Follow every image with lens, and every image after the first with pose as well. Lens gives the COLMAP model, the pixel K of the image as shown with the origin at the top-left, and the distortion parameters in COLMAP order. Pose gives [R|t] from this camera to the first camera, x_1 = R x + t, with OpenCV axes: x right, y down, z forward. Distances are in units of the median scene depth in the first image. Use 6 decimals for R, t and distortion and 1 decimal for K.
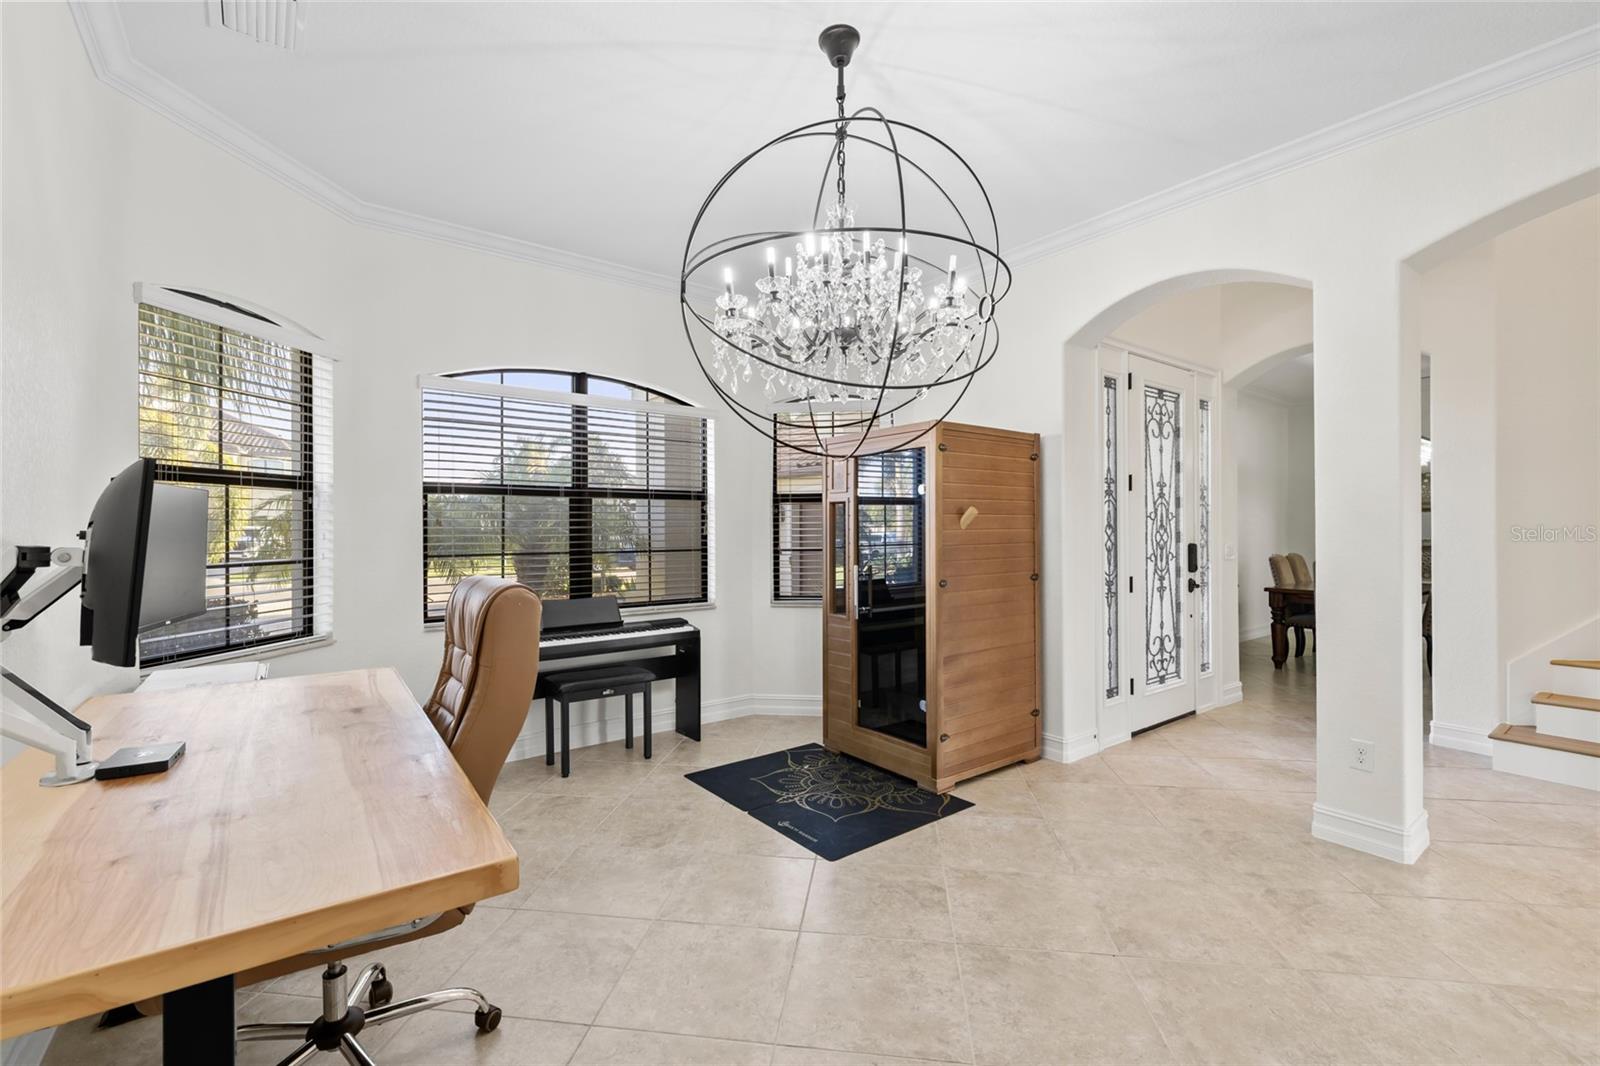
lens RADIAL K [[701.0, 0, 800.0], [0, 701.0, 533.0], [0, 0, 1]] dist [0.001854, 0.000075]
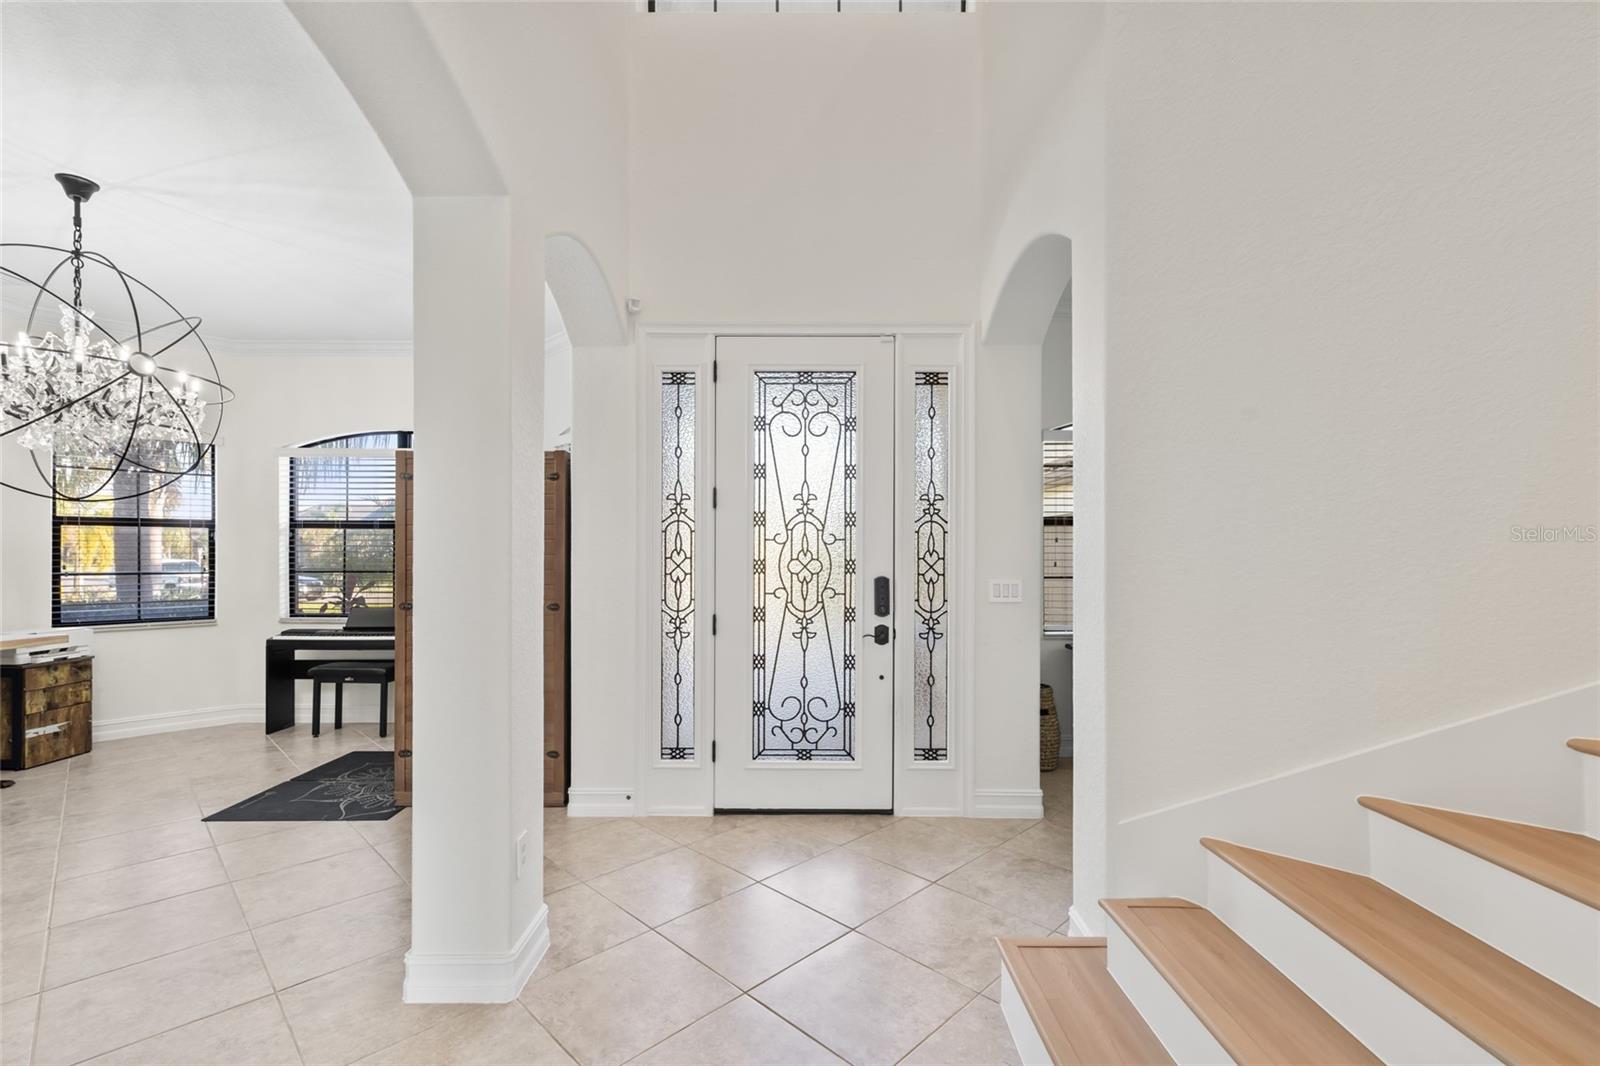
lens RADIAL K [[697.2, 0, 797.3], [0, 697.2, 566.3], [0, 0, 1]] dist [0.001658, 0.000164]
pose [[0.793968, 0.015108, -0.607772, 1.042644], [-0.009021, 0.999874, 0.013070, -0.004691], [0.607893, -0.004894, 0.794004, 0.427684]]
